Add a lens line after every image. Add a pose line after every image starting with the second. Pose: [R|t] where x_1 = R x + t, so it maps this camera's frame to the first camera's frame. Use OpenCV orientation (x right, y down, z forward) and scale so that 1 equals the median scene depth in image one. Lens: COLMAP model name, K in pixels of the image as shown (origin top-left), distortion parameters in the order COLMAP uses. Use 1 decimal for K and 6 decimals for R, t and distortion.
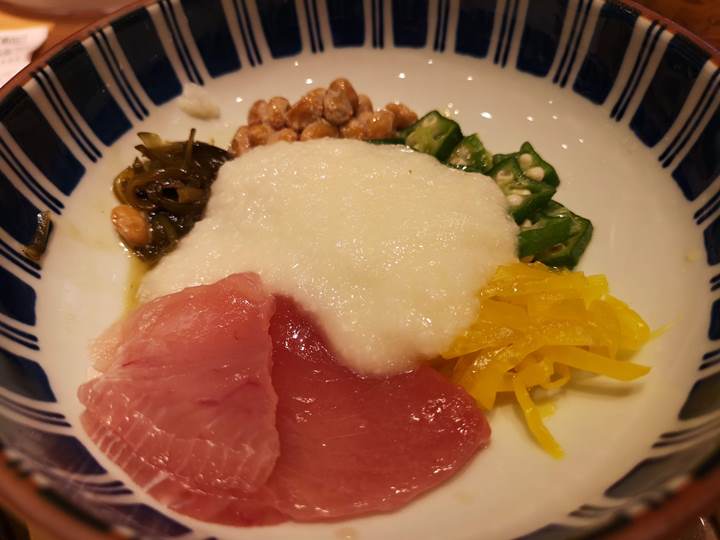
lens RADIAL K [[571.6, 0, 360.0], [0, 571.6, 270.0], [0, 0, 1]] dist [0.004162, 0.000772]
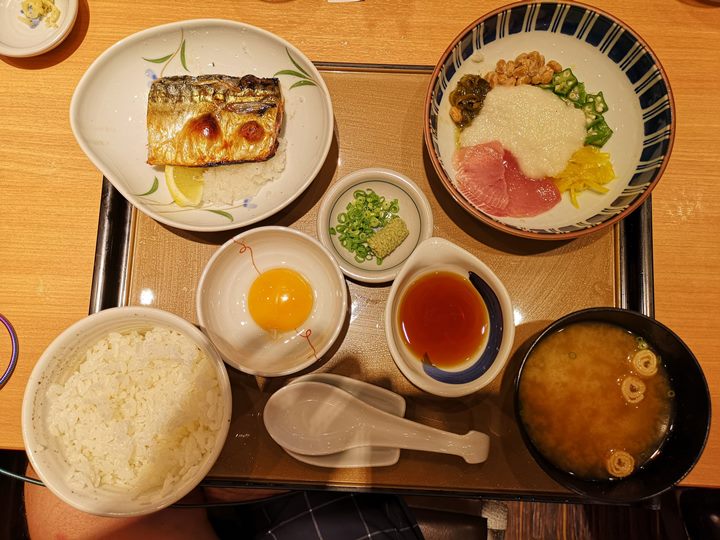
lens RADIAL K [[571.6, 0, 360.0], [0, 571.6, 270.0], [0, 0, 1]] dist [0.004162, 0.000772]
pose [[0.993538, 0.112756, 0.012997, -0.825478], [-0.101400, 0.830310, 0.548000, -0.959190], [0.050999, -0.545776, 0.836377, -1.870620]]
